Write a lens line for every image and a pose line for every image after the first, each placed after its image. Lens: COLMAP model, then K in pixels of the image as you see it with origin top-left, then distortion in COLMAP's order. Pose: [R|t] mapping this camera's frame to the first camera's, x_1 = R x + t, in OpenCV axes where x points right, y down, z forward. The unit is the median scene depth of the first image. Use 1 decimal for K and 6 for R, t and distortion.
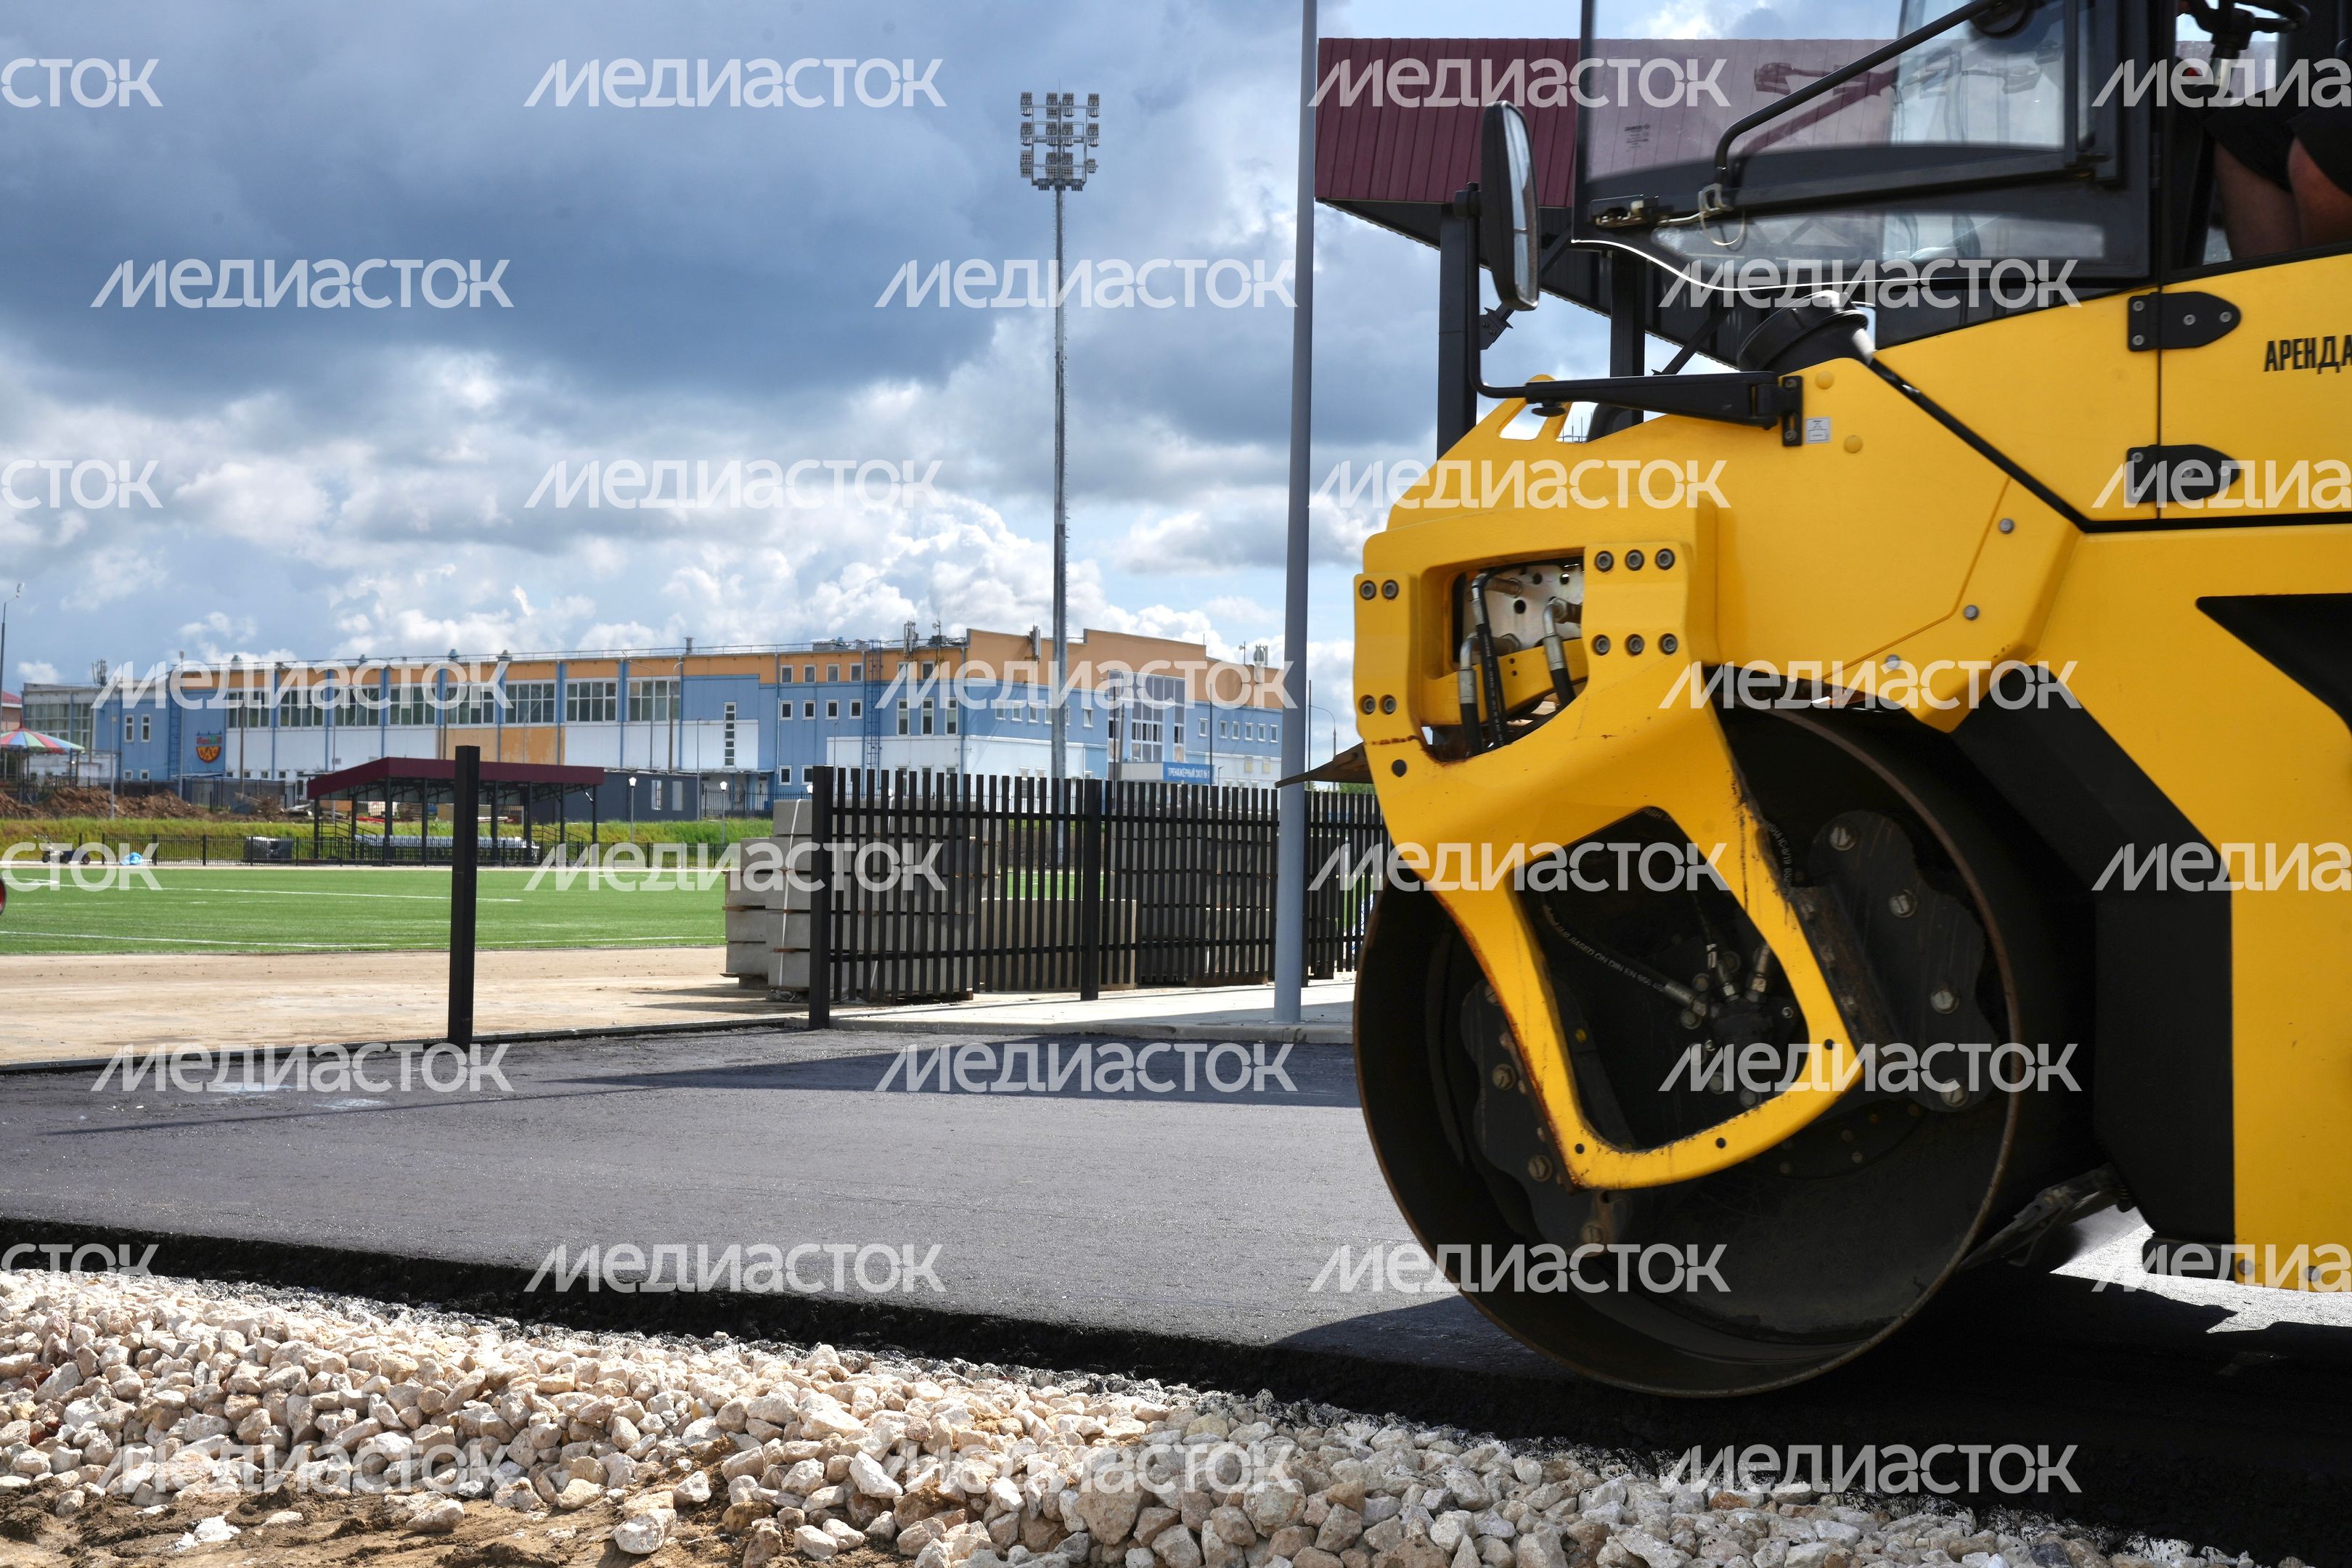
lens RADIAL K [[3350.8, 0, 1446.6], [0, 3350.8, 786.9], [0, 0, 1]] dist [0.005738, -0.090895]
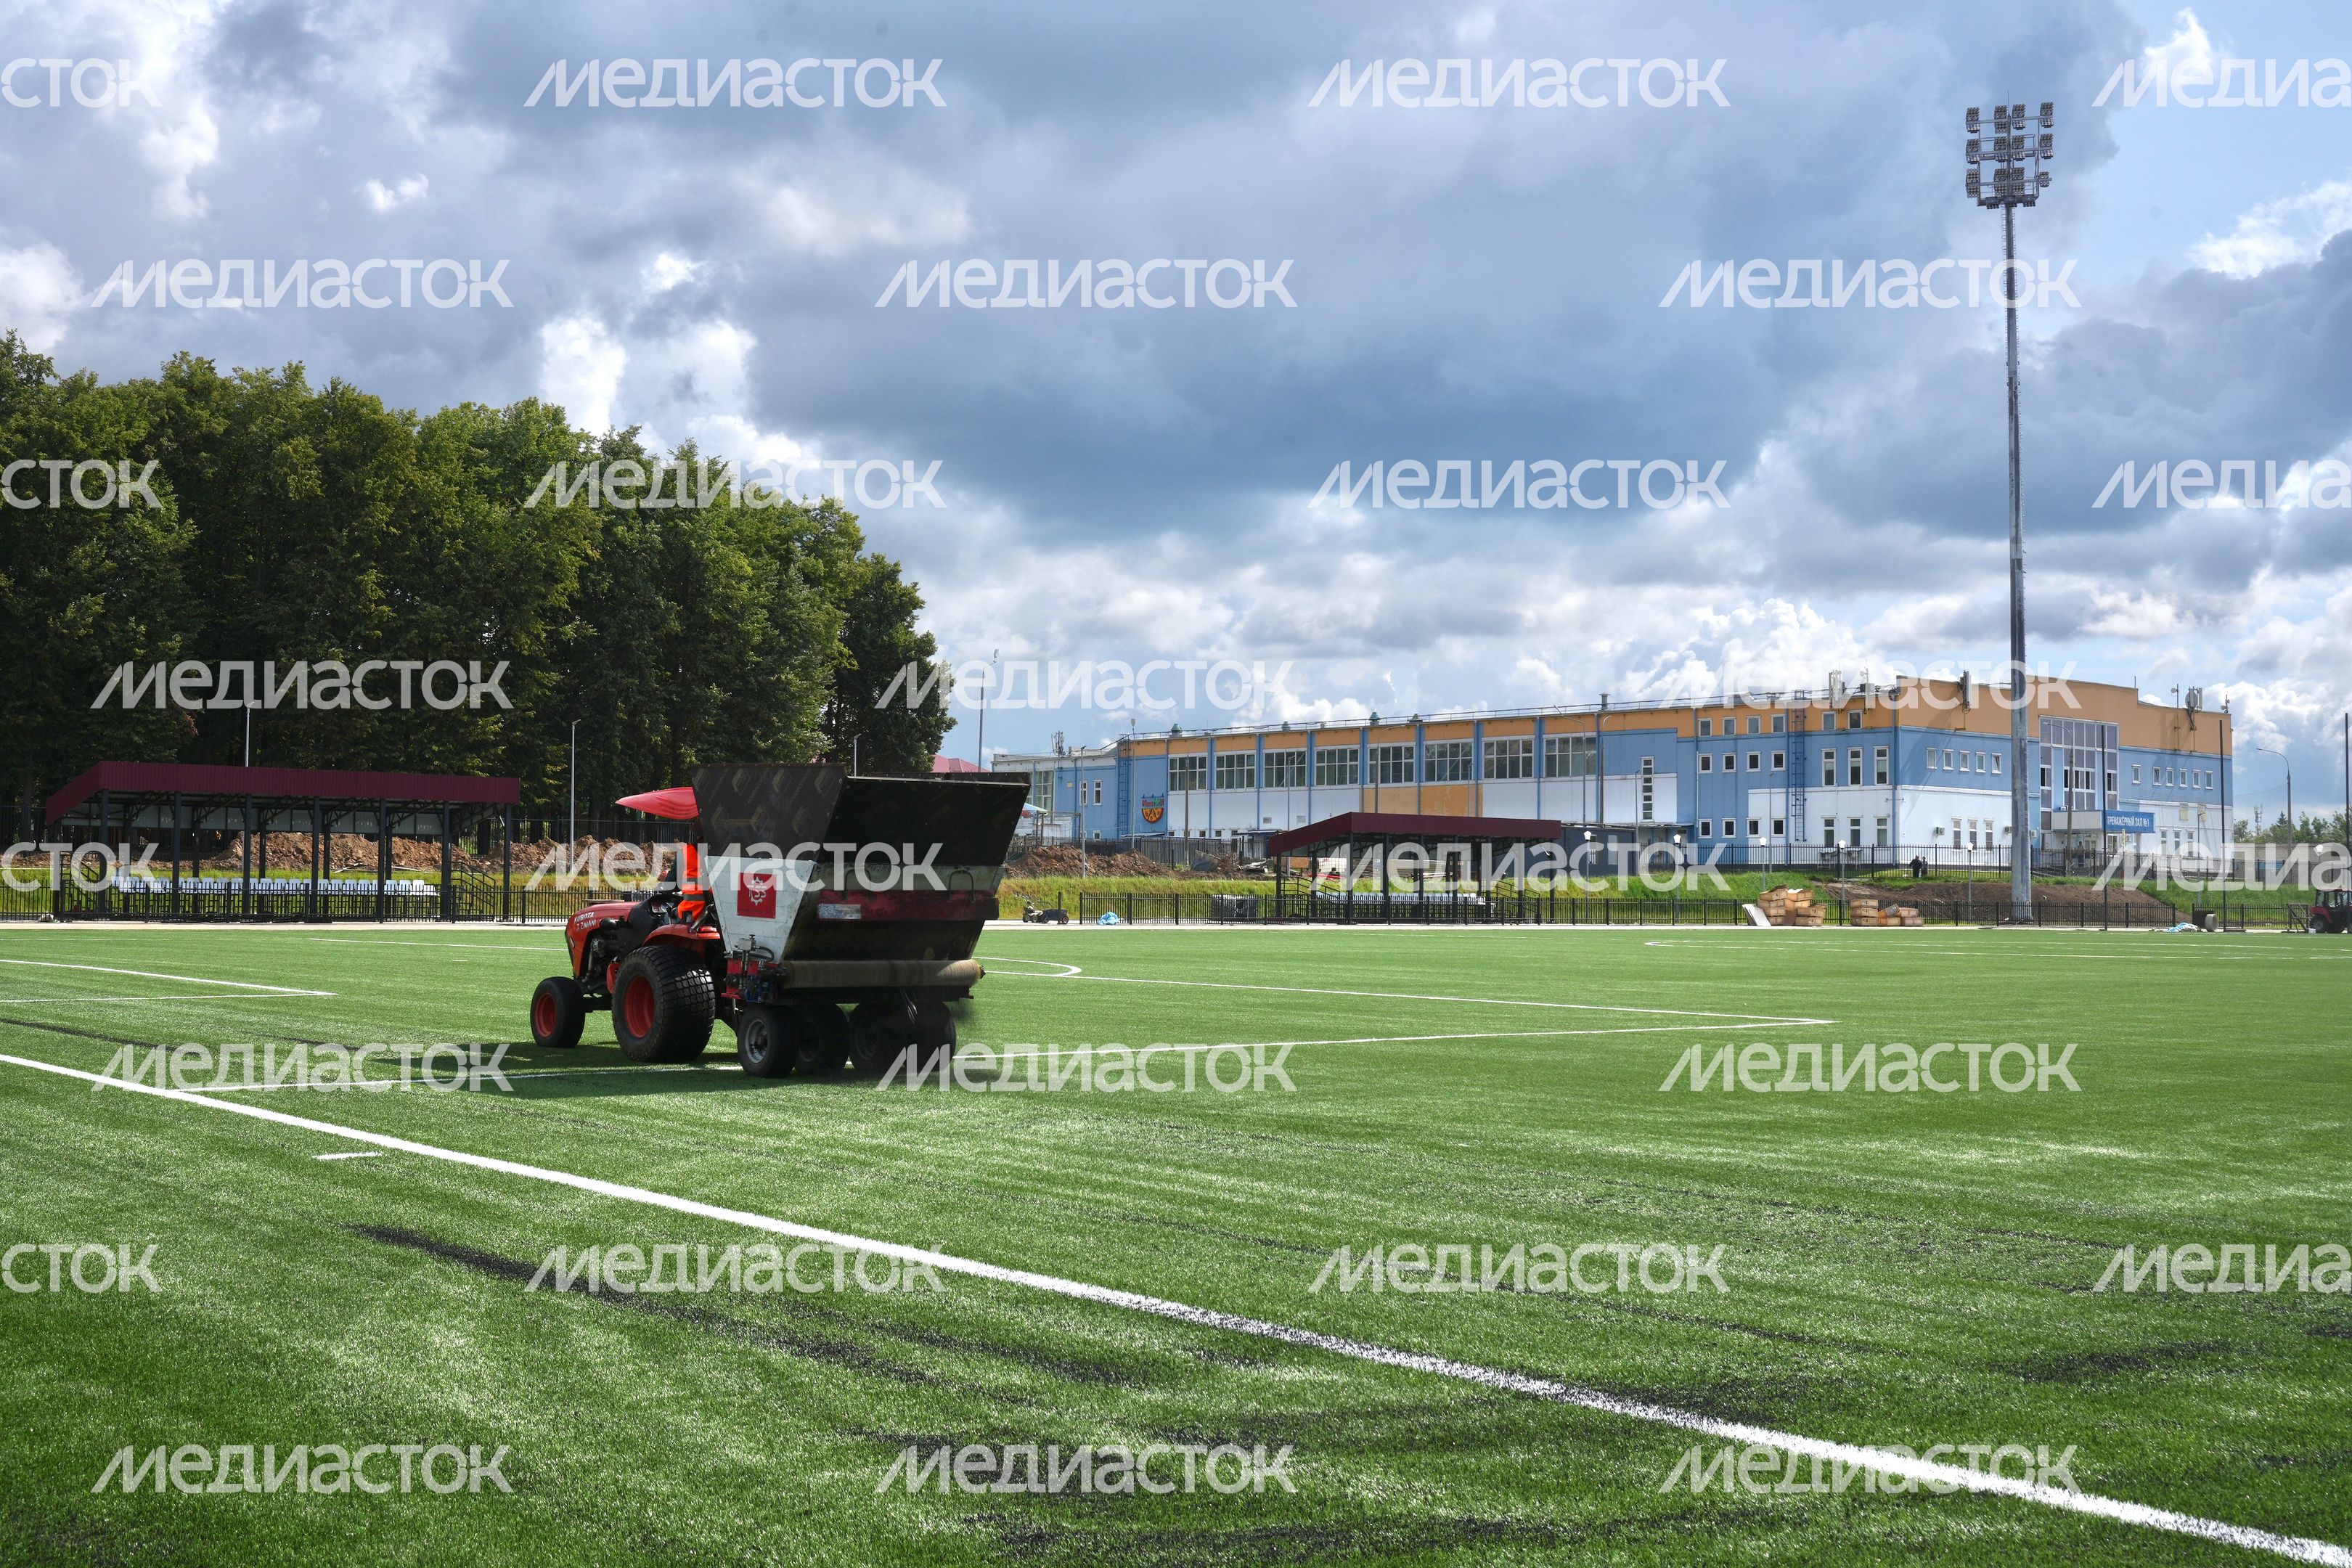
lens RADIAL K [[2453.5, 0, 1168.9], [0, 2453.5, 698.4], [0, 0, 1]] dist [-0.108010, 0.546325]
pose [[0.947481, -0.026532, -0.318711, -0.116889], [0.007683, 0.998154, -0.060254, 0.000443], [0.319721, 0.054640, 0.945935, 0.260562]]
